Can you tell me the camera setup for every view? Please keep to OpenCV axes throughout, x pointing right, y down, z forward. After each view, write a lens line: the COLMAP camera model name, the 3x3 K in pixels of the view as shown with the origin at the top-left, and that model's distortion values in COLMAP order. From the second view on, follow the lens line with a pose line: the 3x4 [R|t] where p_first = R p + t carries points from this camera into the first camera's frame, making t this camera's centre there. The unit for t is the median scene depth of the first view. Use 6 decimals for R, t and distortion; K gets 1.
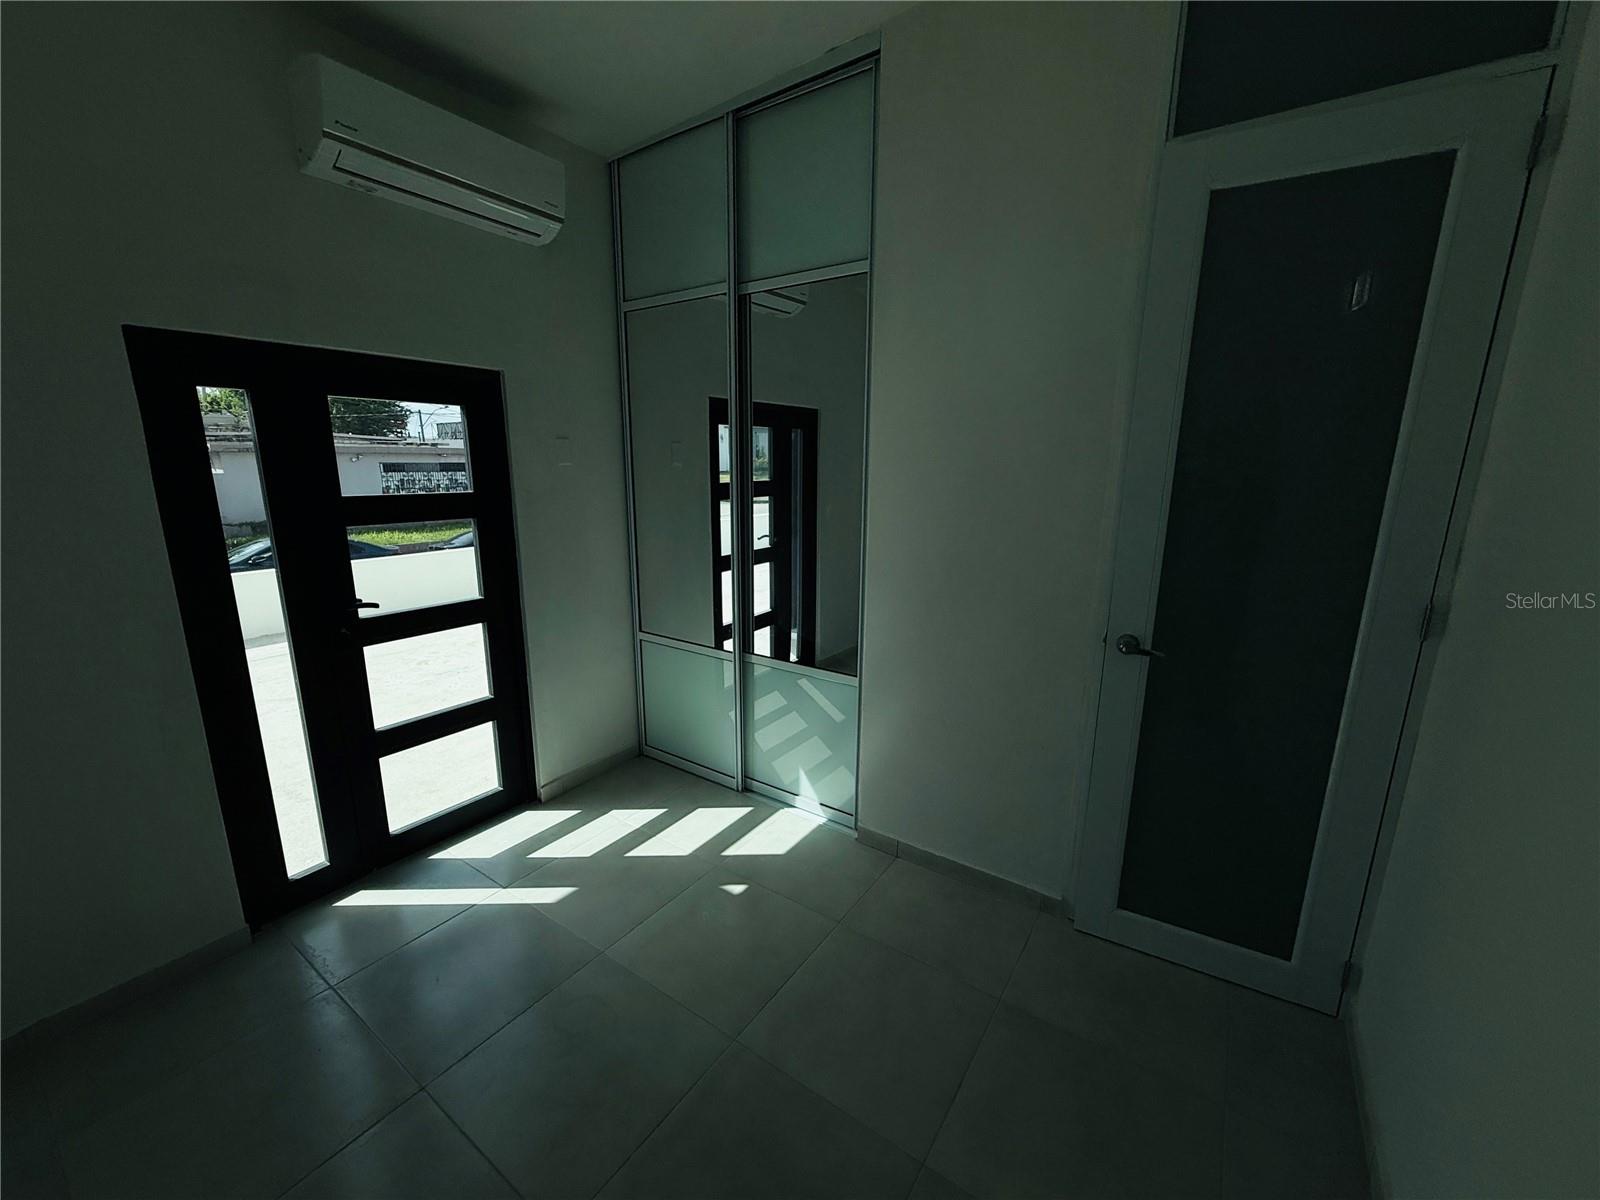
lens RADIAL K [[639.9, 0, 800.8], [0, 639.9, 603.4], [0, 0, 1]] dist [-0.003986, -0.000020]
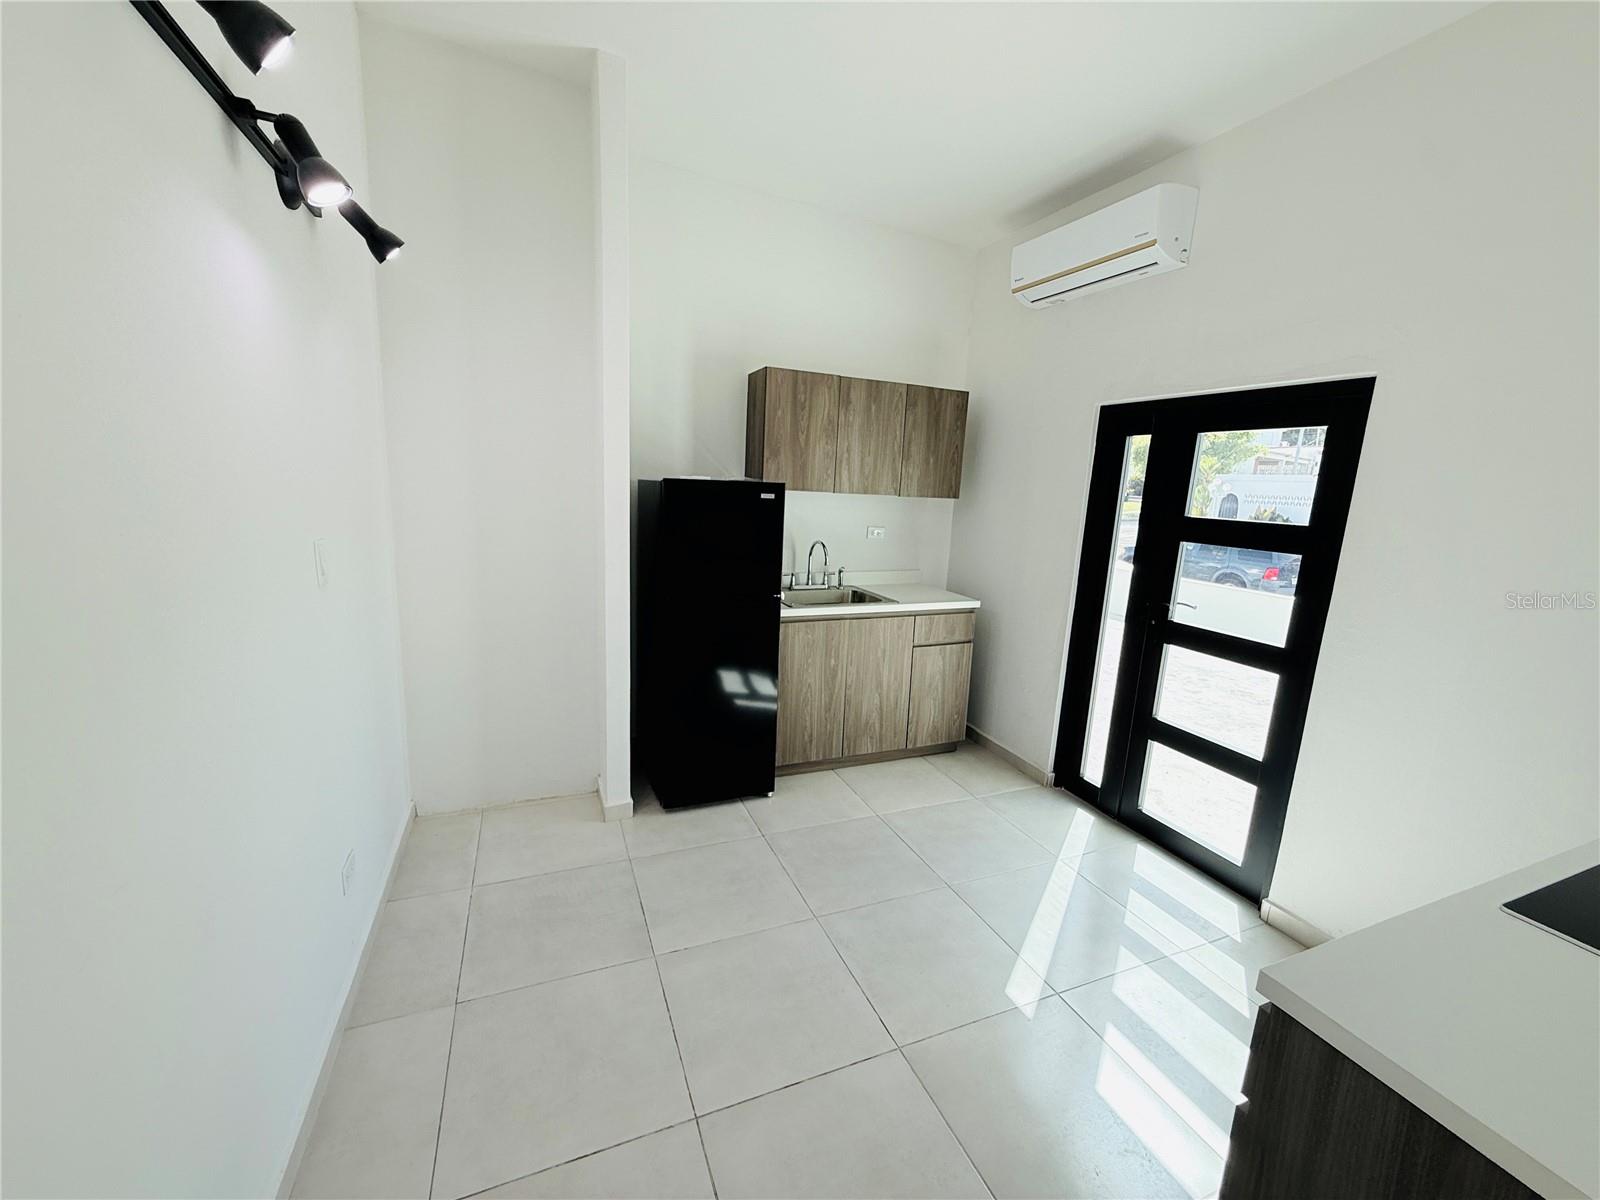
lens RADIAL K [[639.9, 0, 800.8], [0, 639.9, 603.4], [0, 0, 1]] dist [-0.003986, -0.000020]
pose [[-0.513703, 0.146981, -0.845285, 0.615757], [-0.207592, 0.934649, 0.288680, -0.195550], [0.832475, 0.323770, -0.449620, 0.916225]]
